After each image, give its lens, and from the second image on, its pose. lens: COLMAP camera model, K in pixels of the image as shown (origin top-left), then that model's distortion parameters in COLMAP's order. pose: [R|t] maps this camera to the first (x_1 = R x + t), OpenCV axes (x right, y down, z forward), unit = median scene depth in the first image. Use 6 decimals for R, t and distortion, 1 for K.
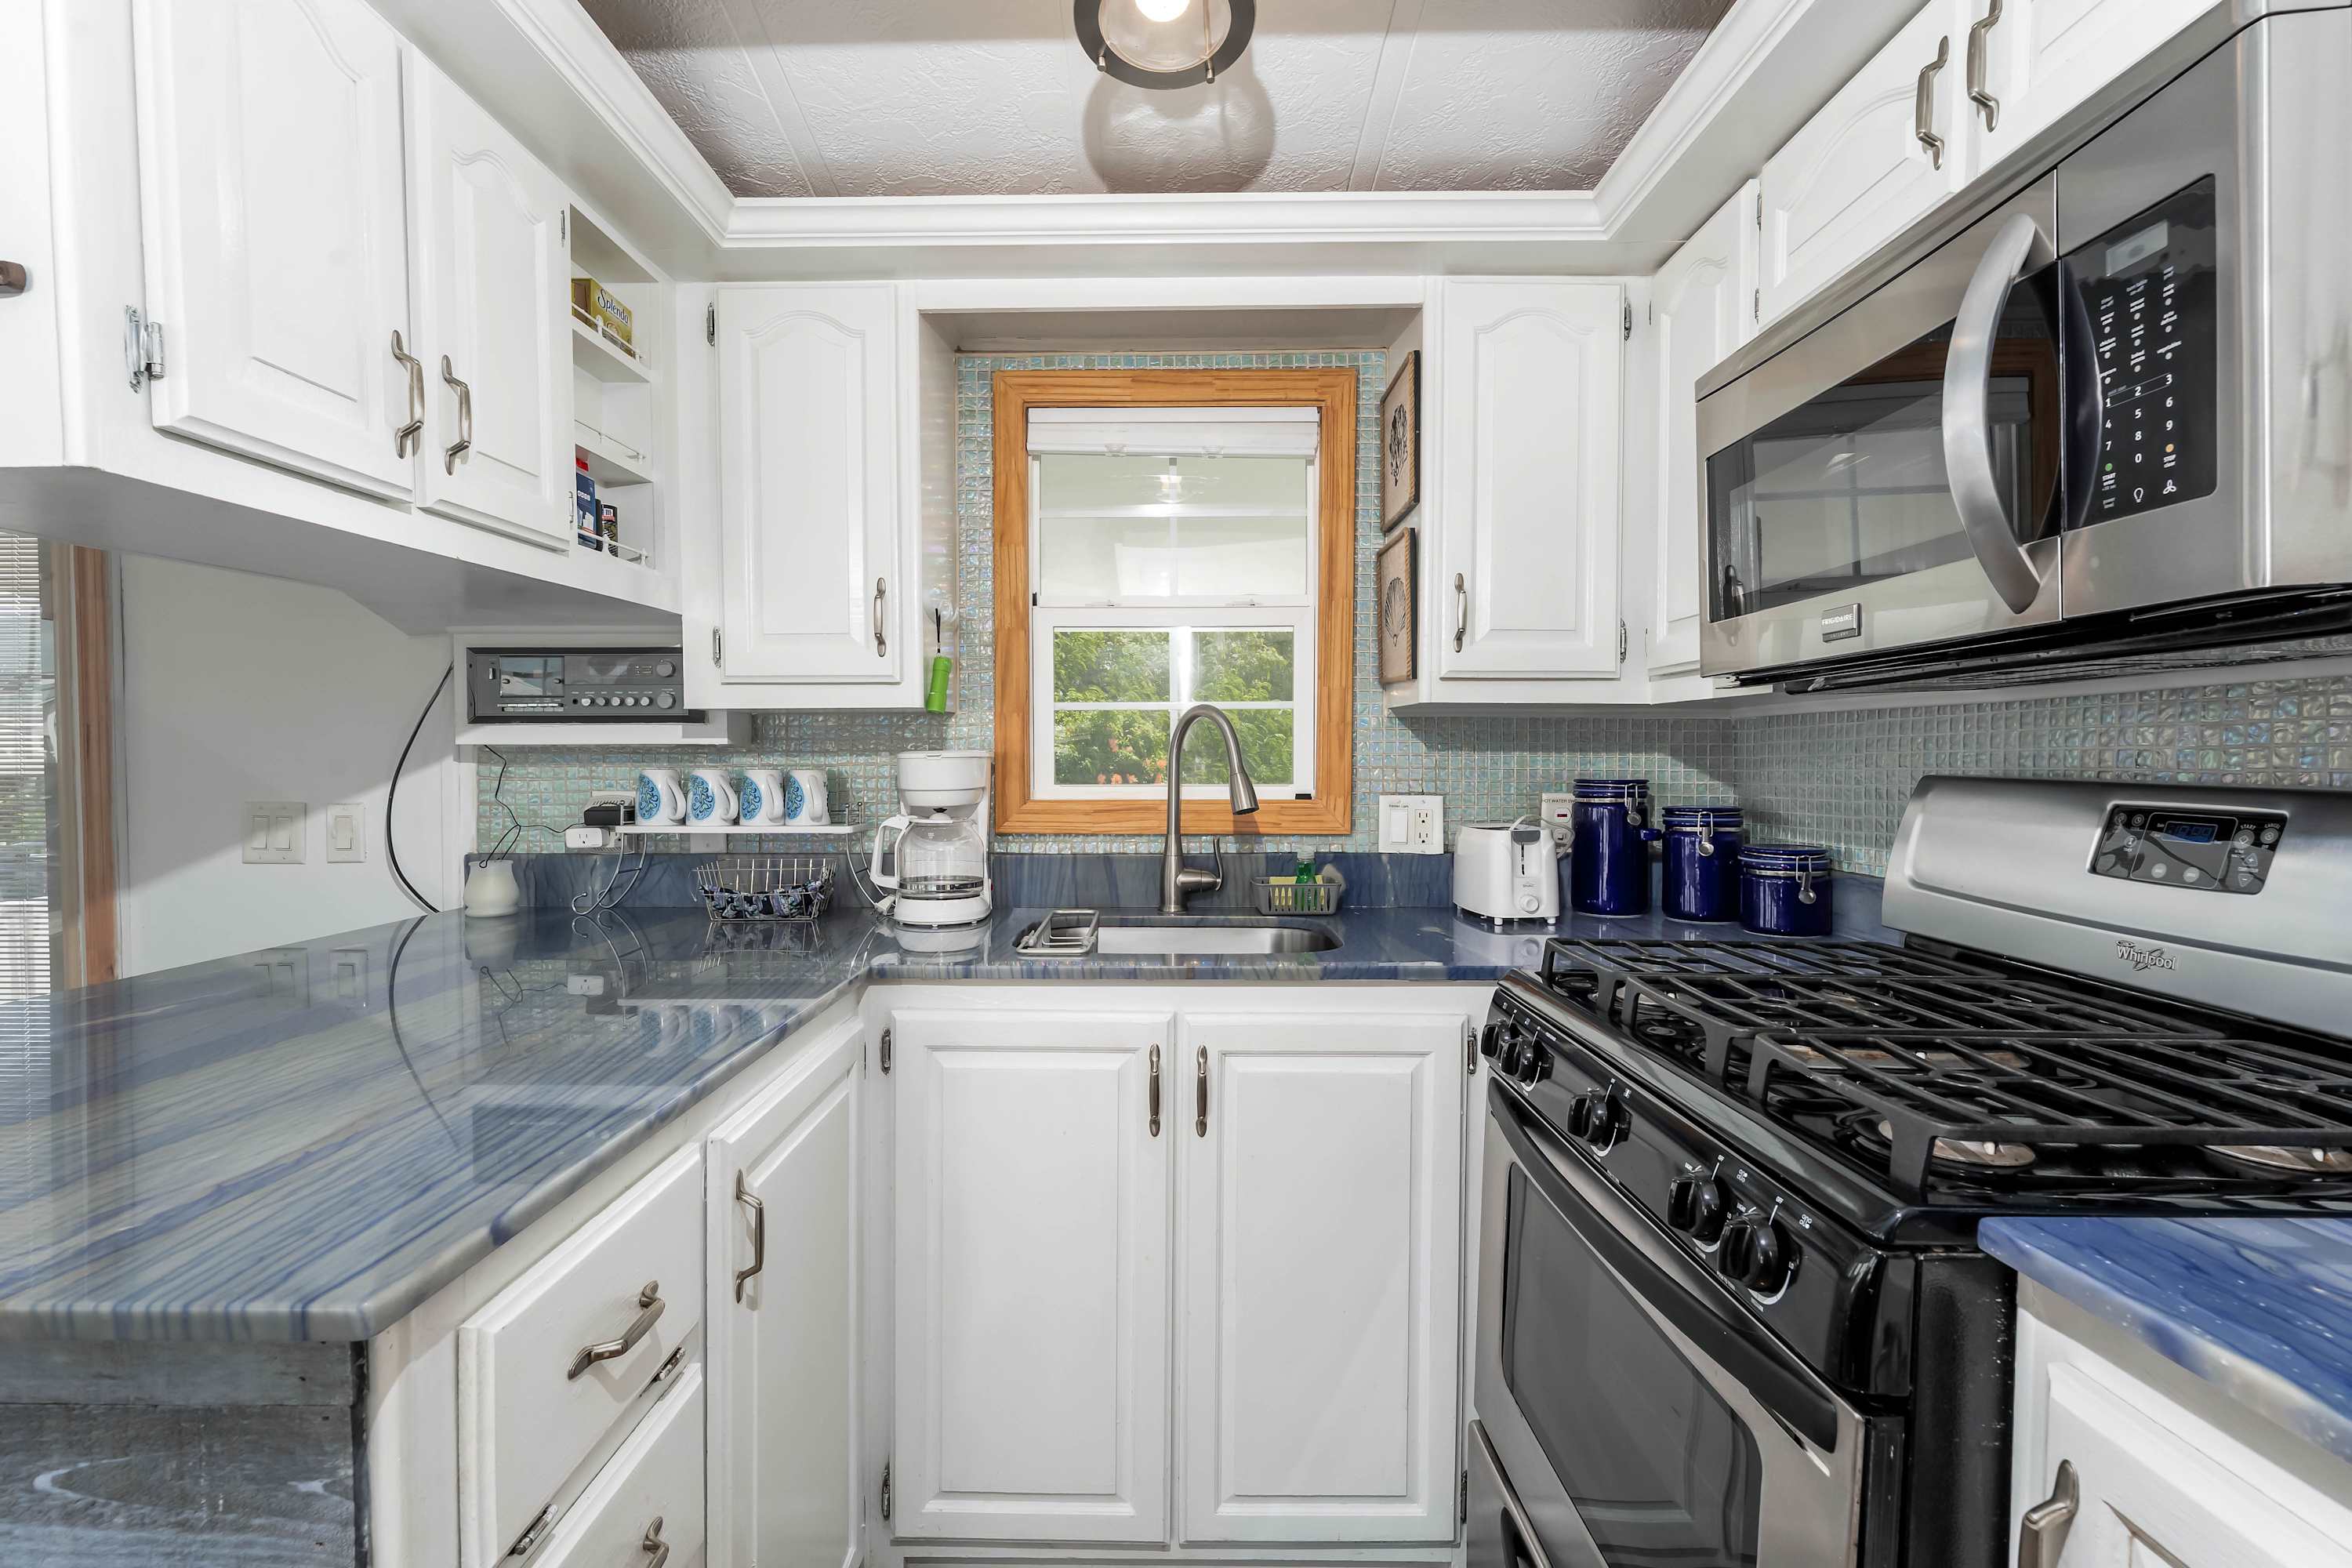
lens RADIAL K [[1086.8, 0, 1176.0], [0, 1086.8, 784.0], [0, 0, 1]] dist [-0.001189, -0.000651]
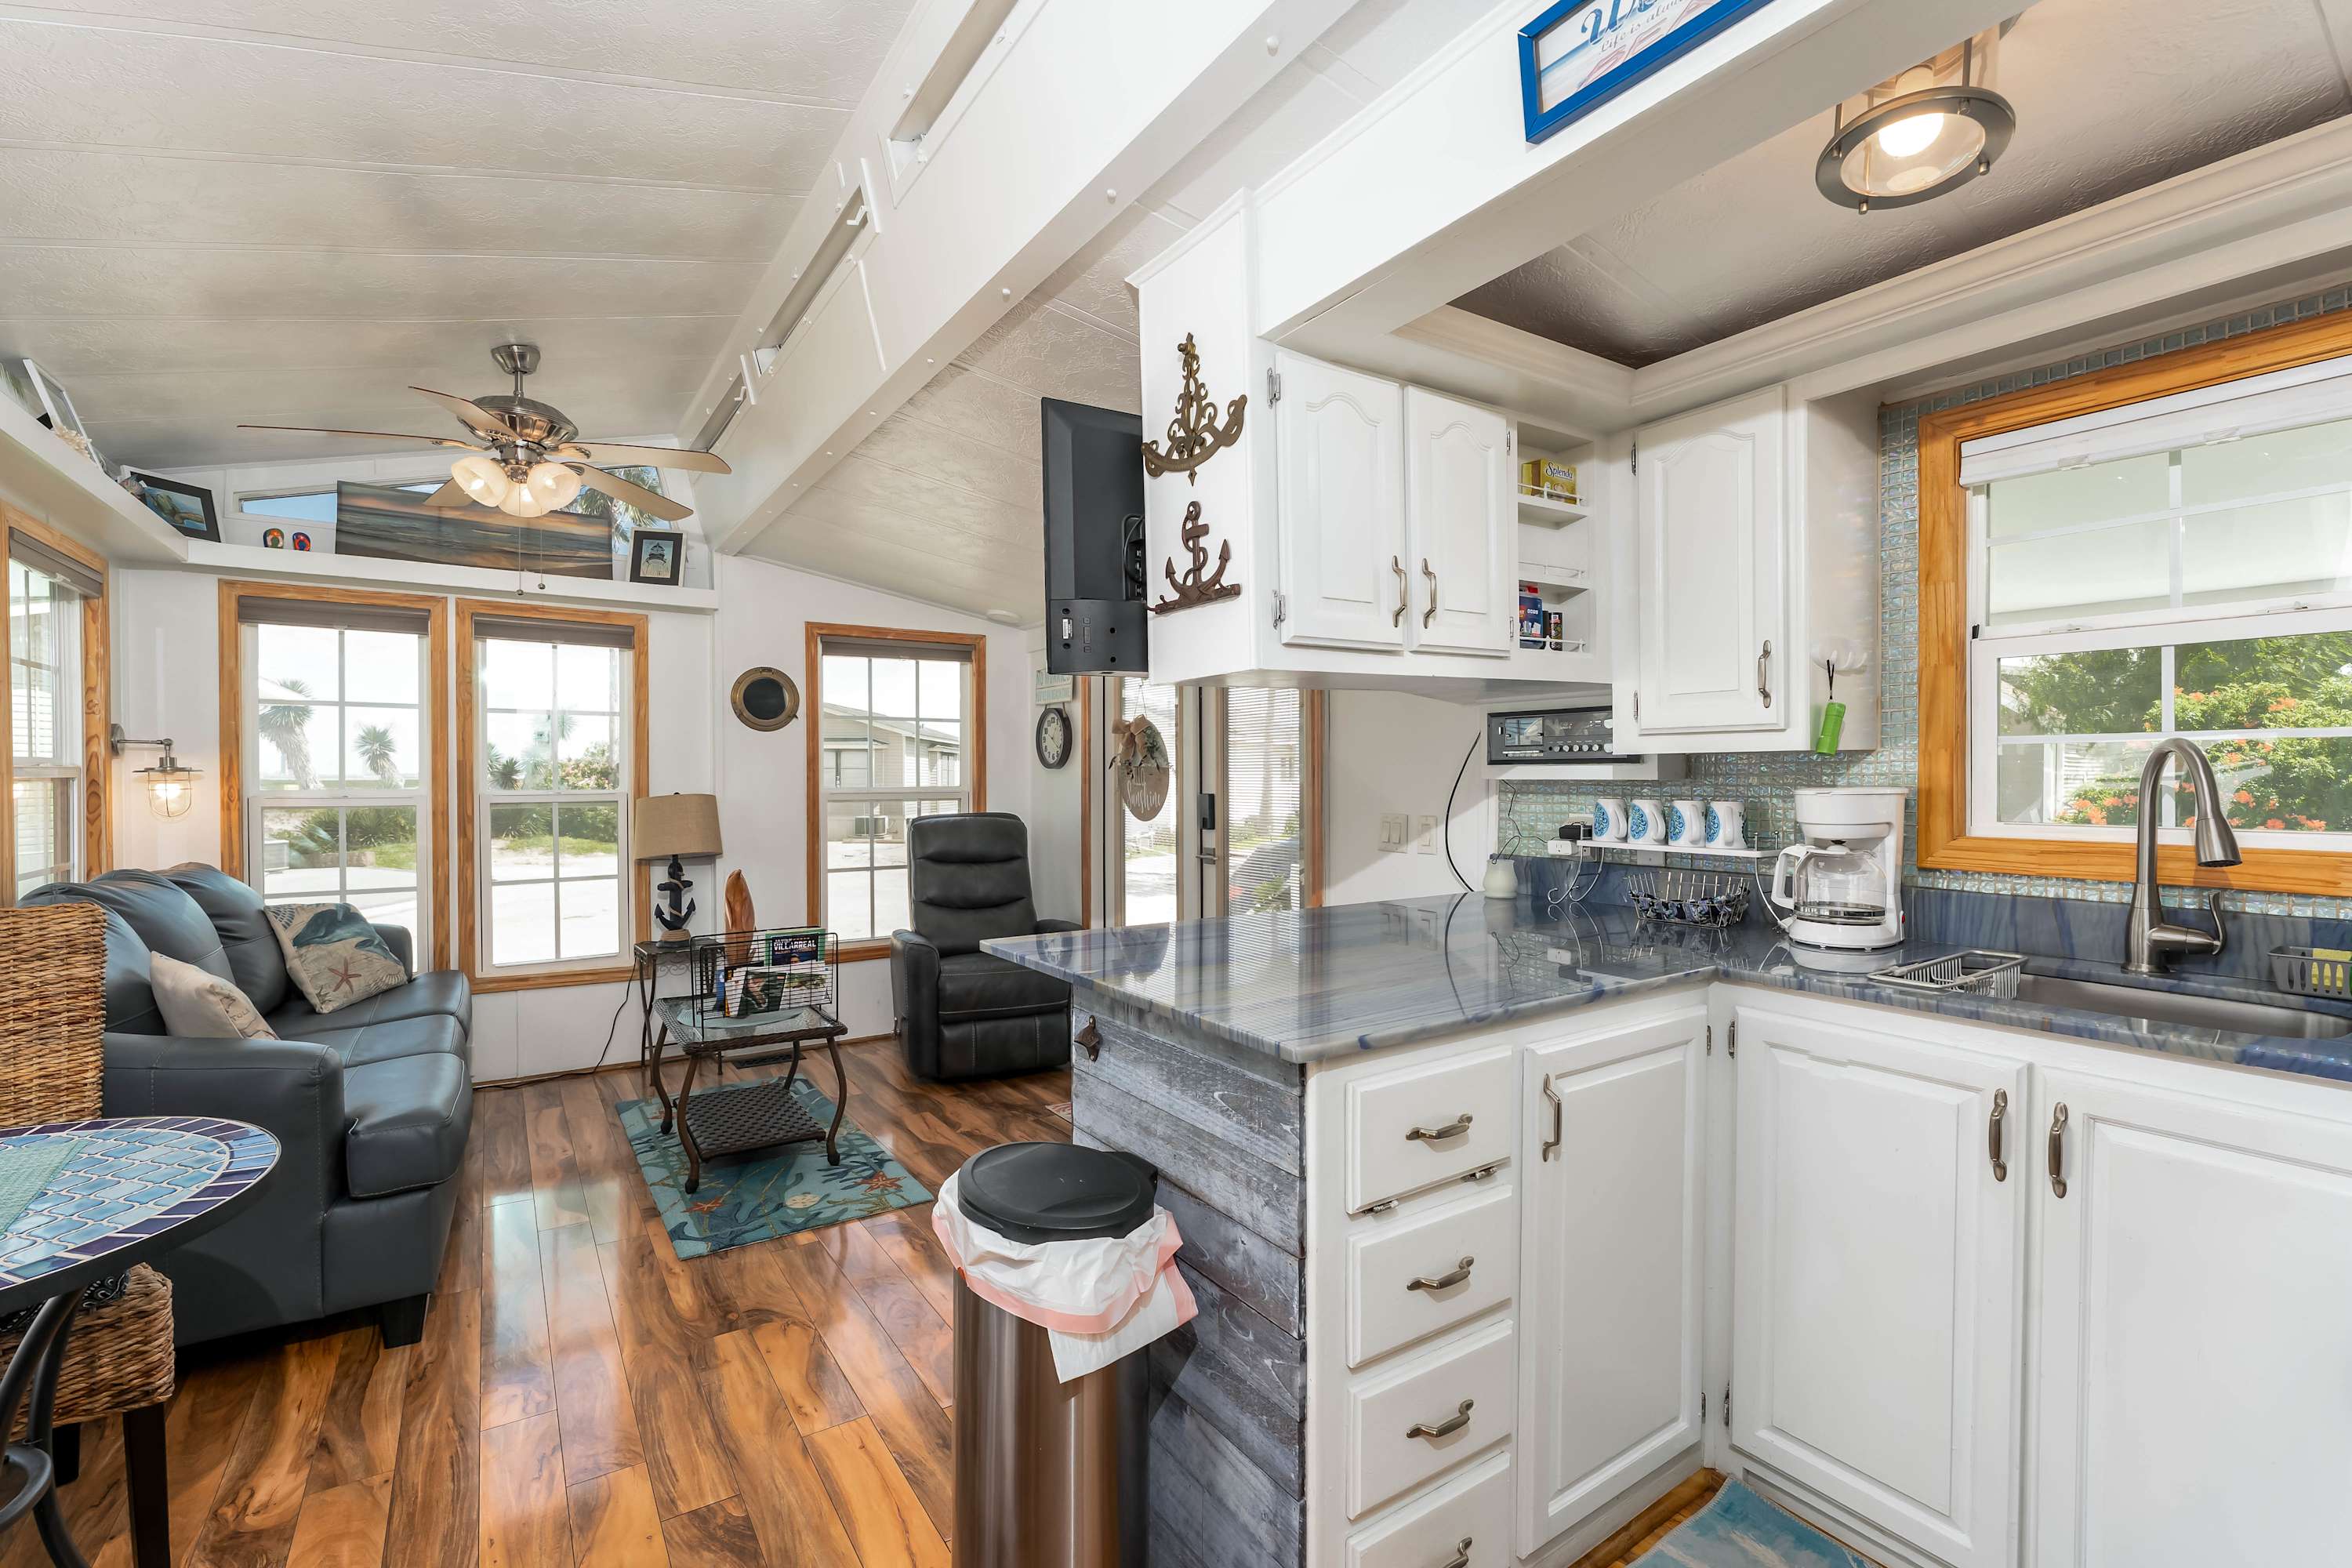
lens RADIAL K [[1043.2, 0, 1176.0], [0, 1043.2, 784.0], [0, 0, 1]] dist [-0.014255, -0.000426]
pose [[0.557777, 0.011017, -0.829918, 0.277420], [-0.019345, 0.999813, 0.000271, -0.021773], [0.829765, 0.015904, 0.557886, -0.133496]]
